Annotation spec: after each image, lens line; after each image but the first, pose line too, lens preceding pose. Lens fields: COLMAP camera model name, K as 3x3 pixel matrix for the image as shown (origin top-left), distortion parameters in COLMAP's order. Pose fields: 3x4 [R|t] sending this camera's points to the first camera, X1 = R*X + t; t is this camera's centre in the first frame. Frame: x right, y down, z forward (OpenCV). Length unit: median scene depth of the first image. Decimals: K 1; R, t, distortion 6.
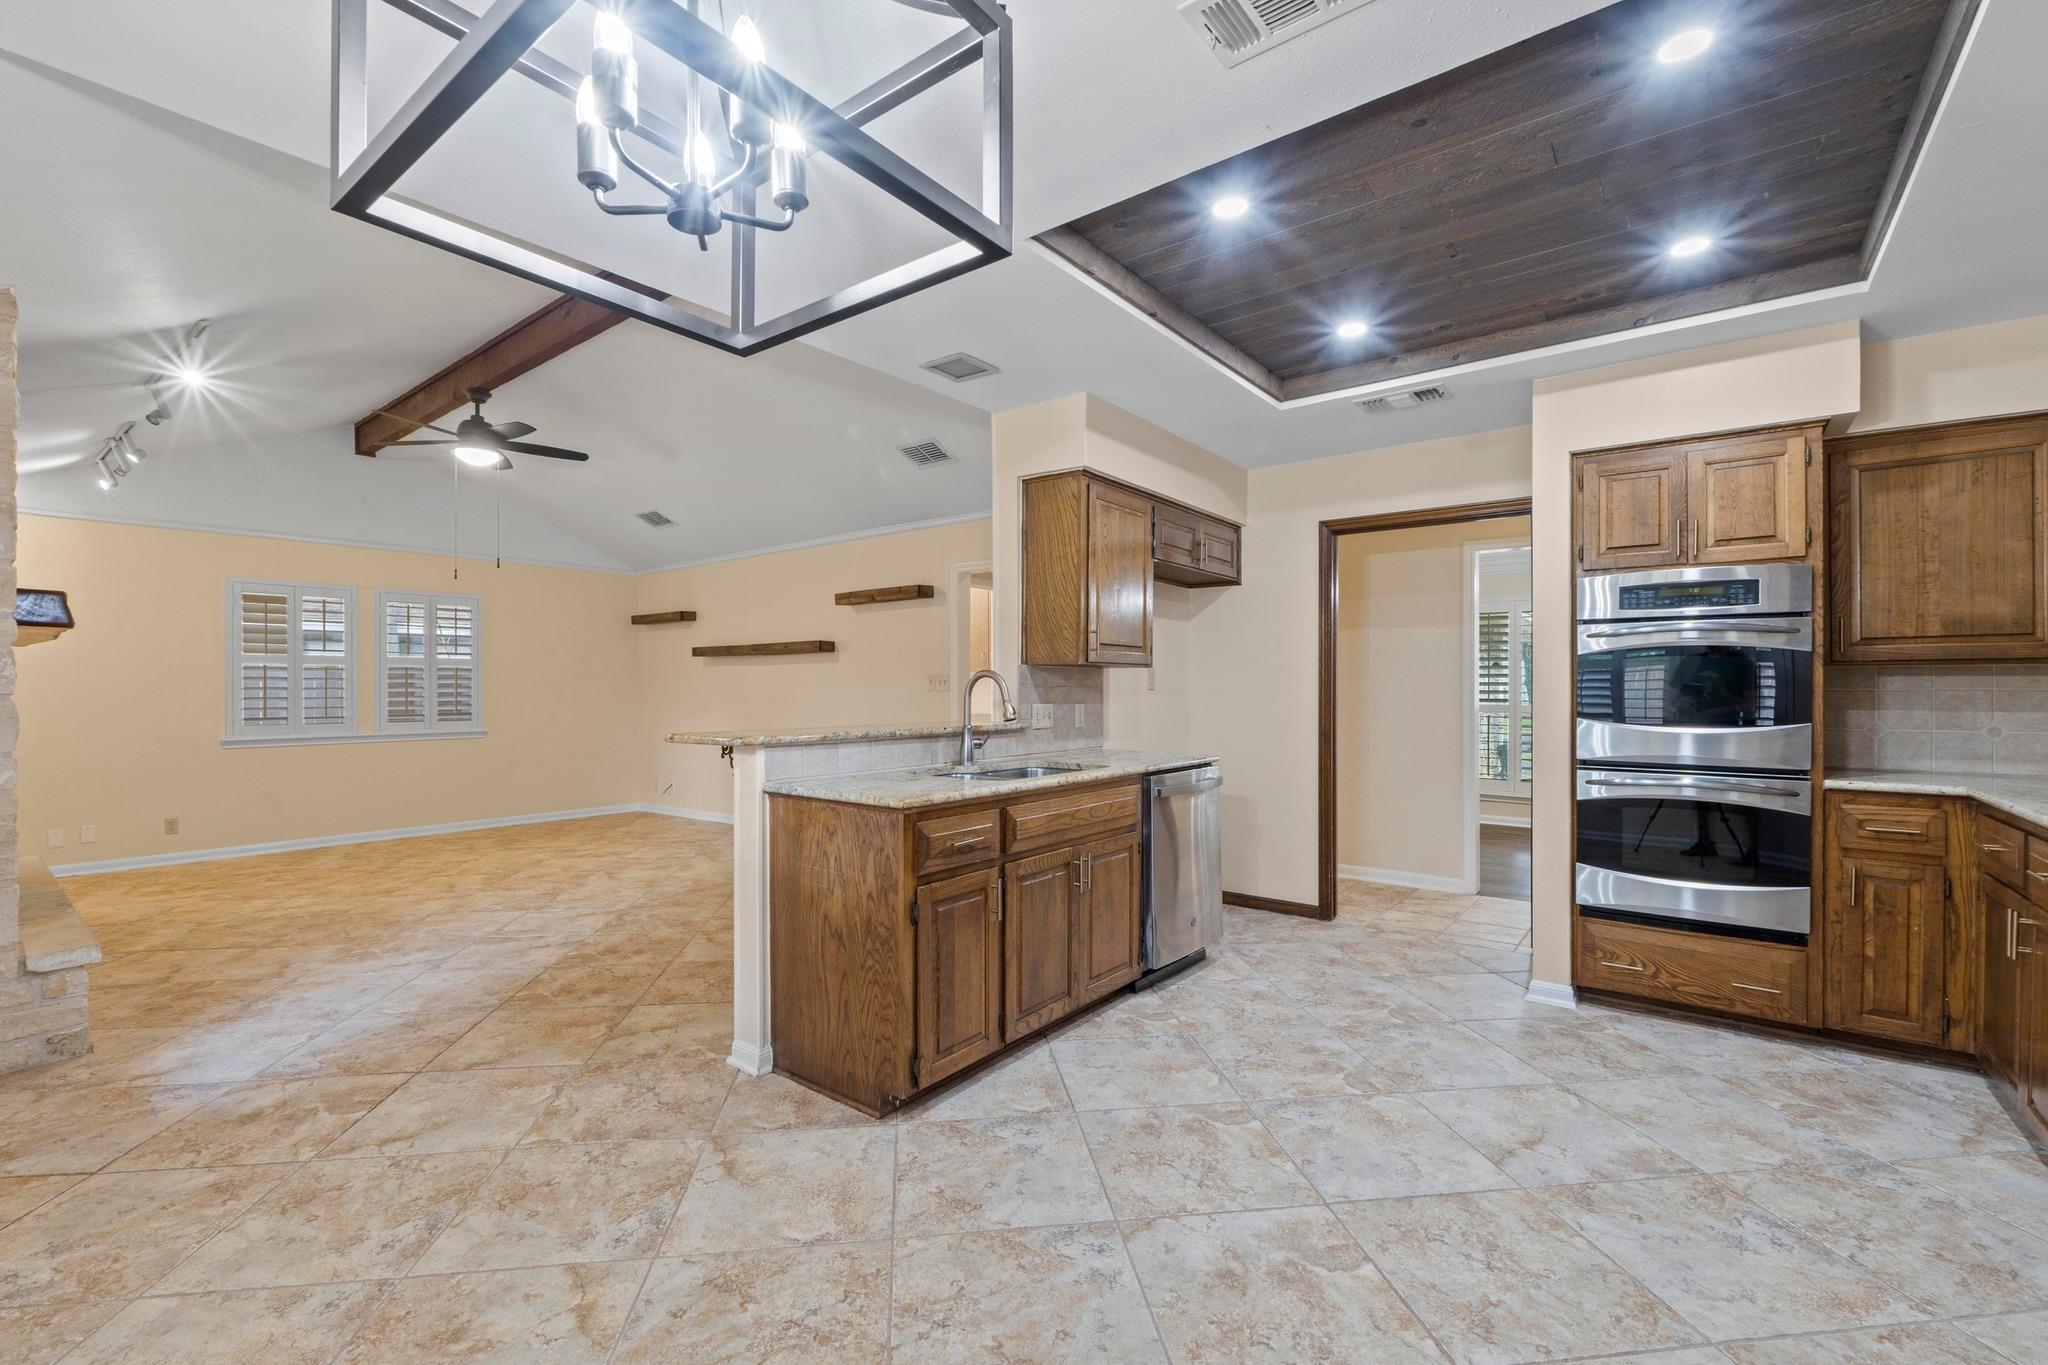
lens RADIAL K [[867.7, 0, 1018.9], [0, 867.7, 685.3], [0, 0, 1]] dist [-0.004237, -0.000340]
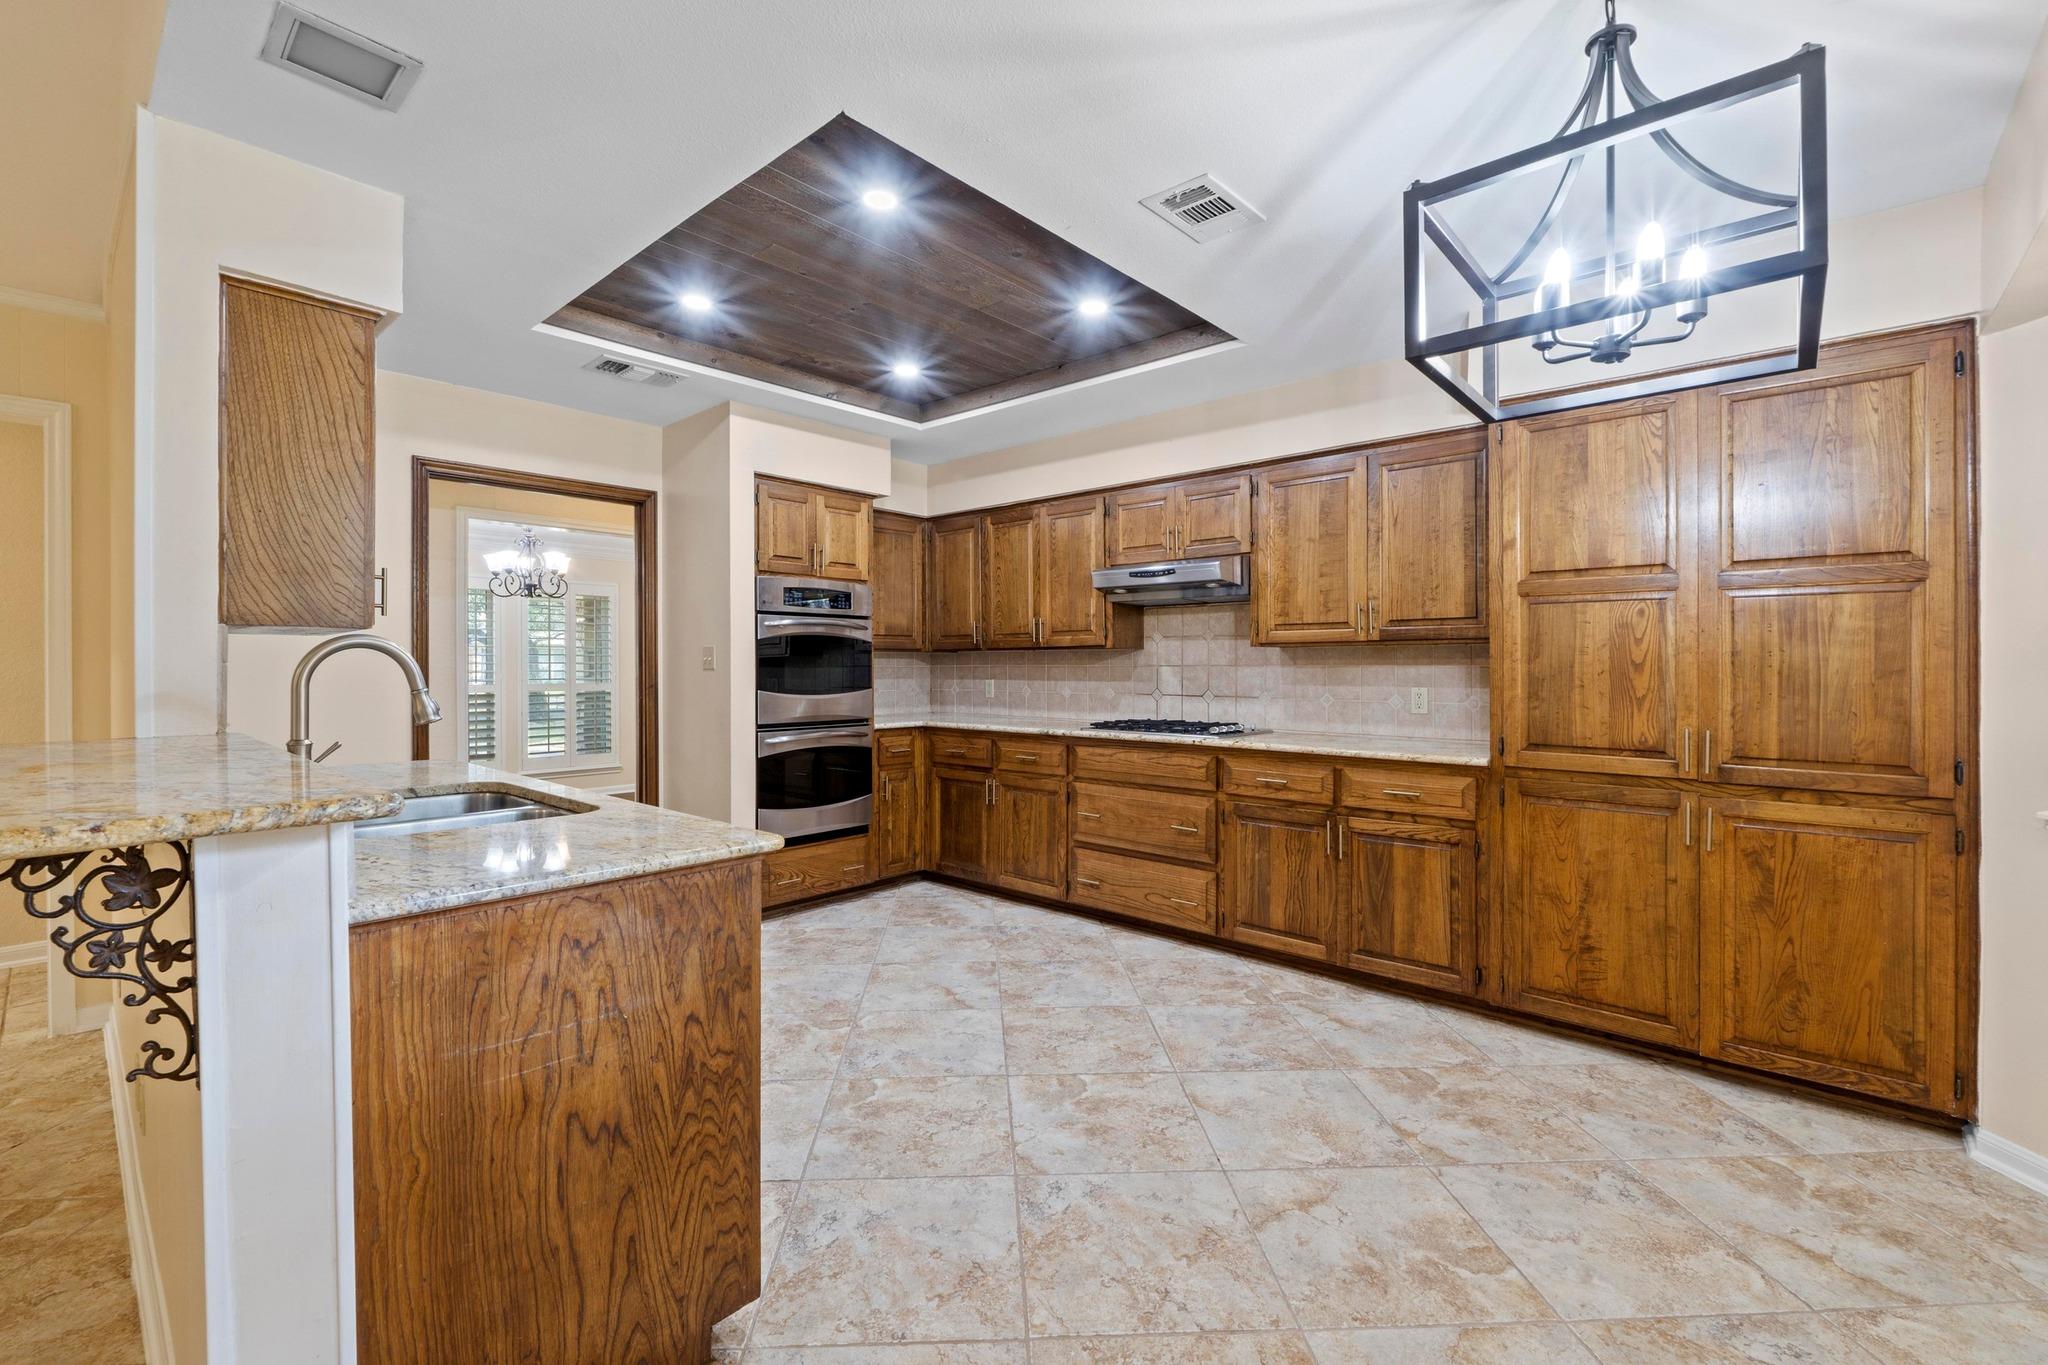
lens RADIAL K [[873.1, 0, 1017.1], [0, 873.1, 662.0], [0, 0, 1]] dist [0.000529, -0.000036]
pose [[0.073766, 0.002614, 0.997272, -0.694530], [-0.001578, 0.999996, -0.002505, -0.000184], [-0.997274, -0.001389, 0.073770, 0.677925]]
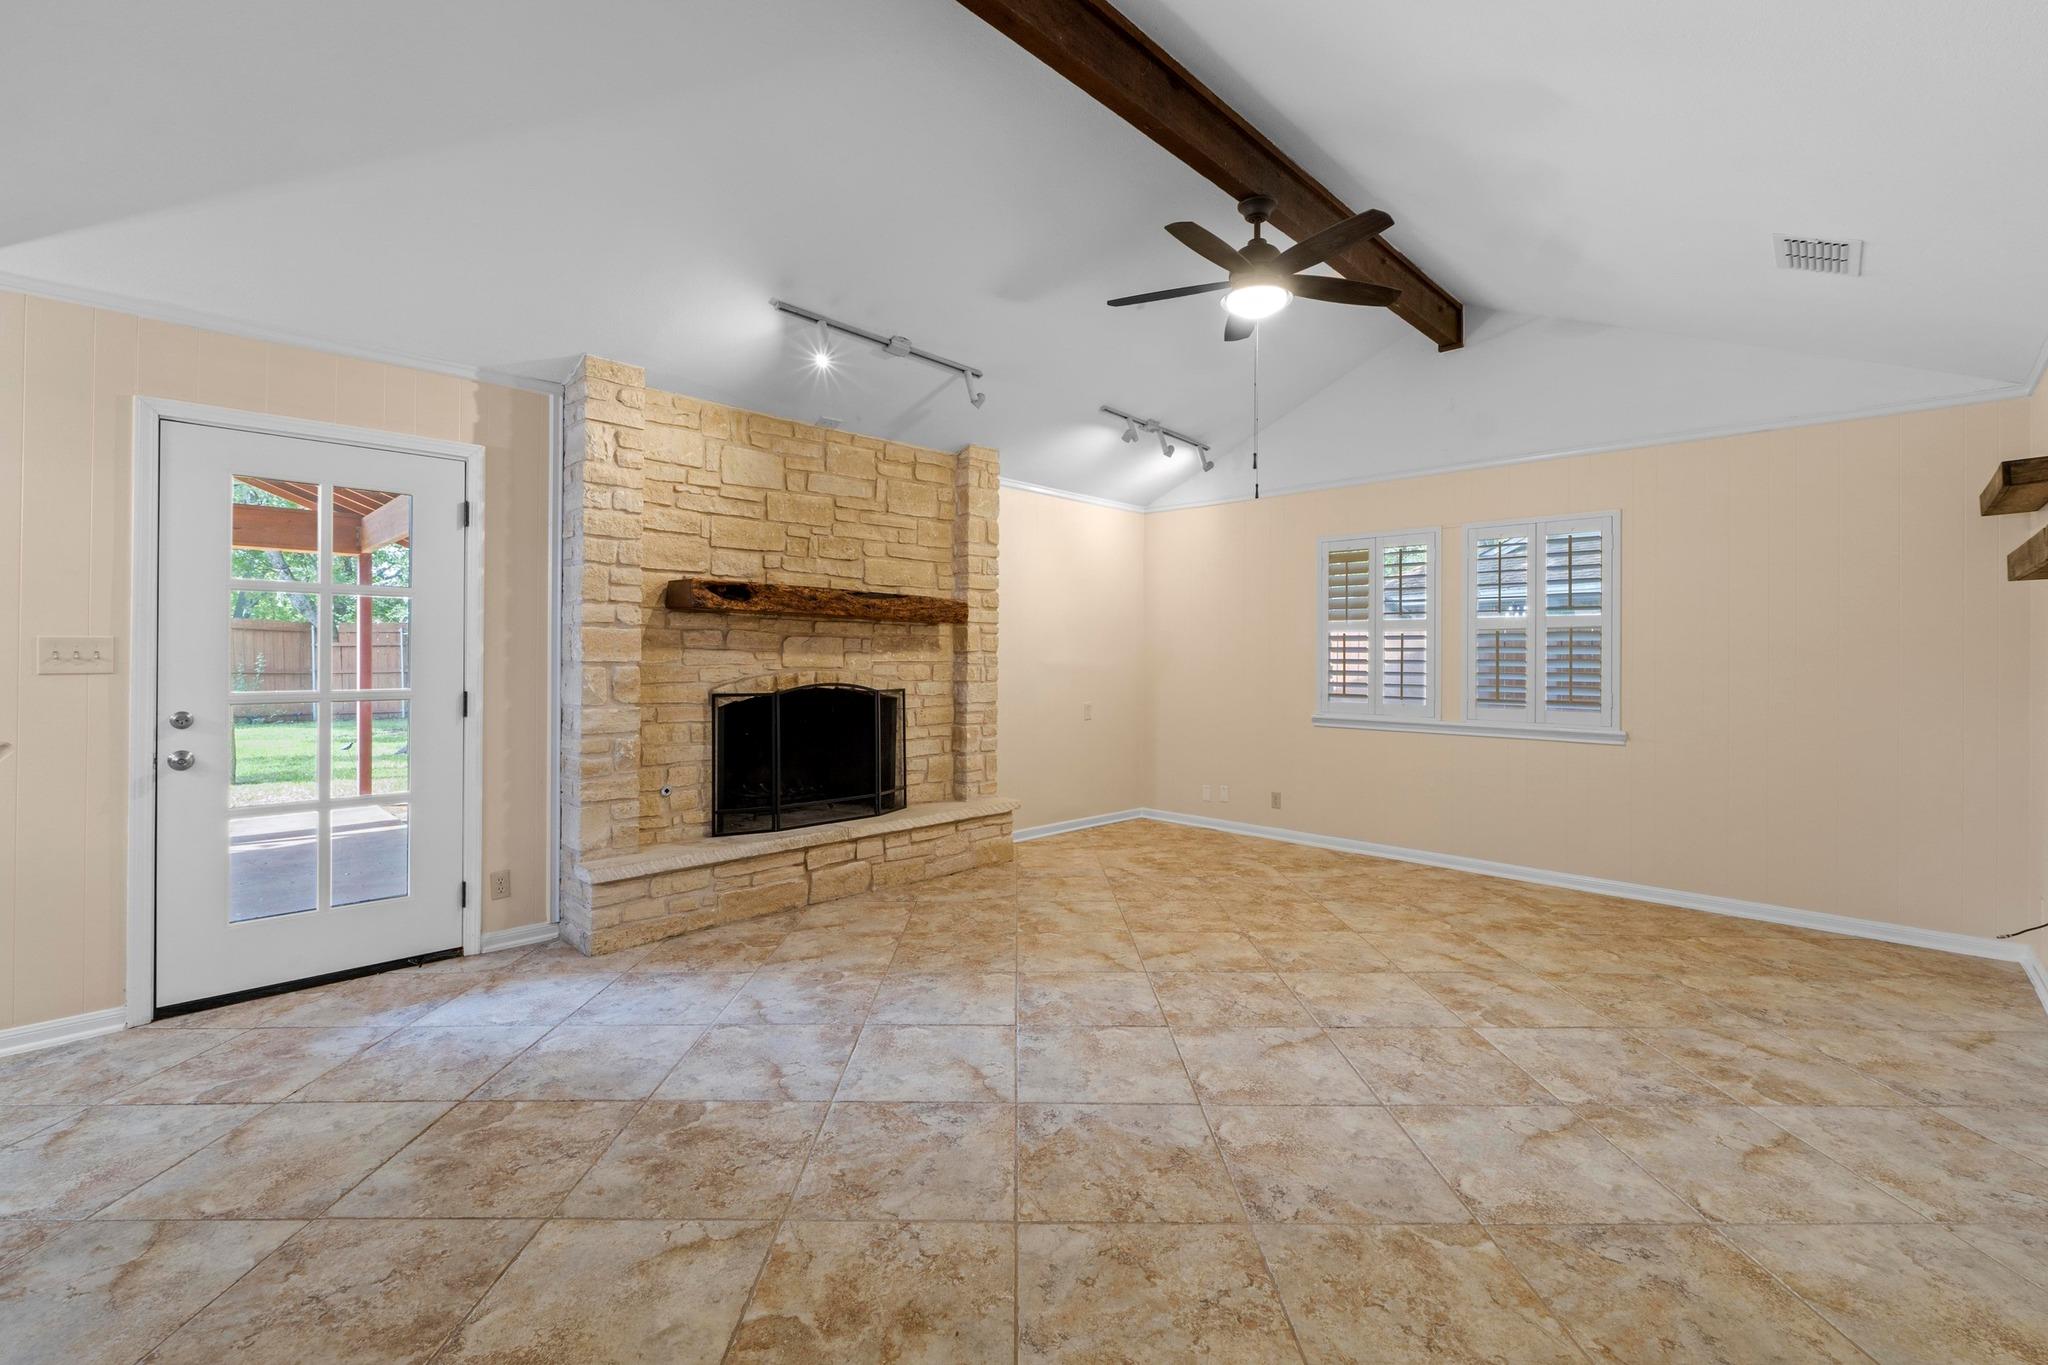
lens RADIAL K [[874.7, 0, 1039.1], [0, 874.7, 652.5], [0, 0, 1]] dist [-0.009968, 0.000479]
pose [[-0.111311, -0.004344, -0.993776, 0.084311], [-0.001026, 0.999990, -0.004256, 0.000092], [0.993785, 0.000546, -0.111314, 1.894105]]
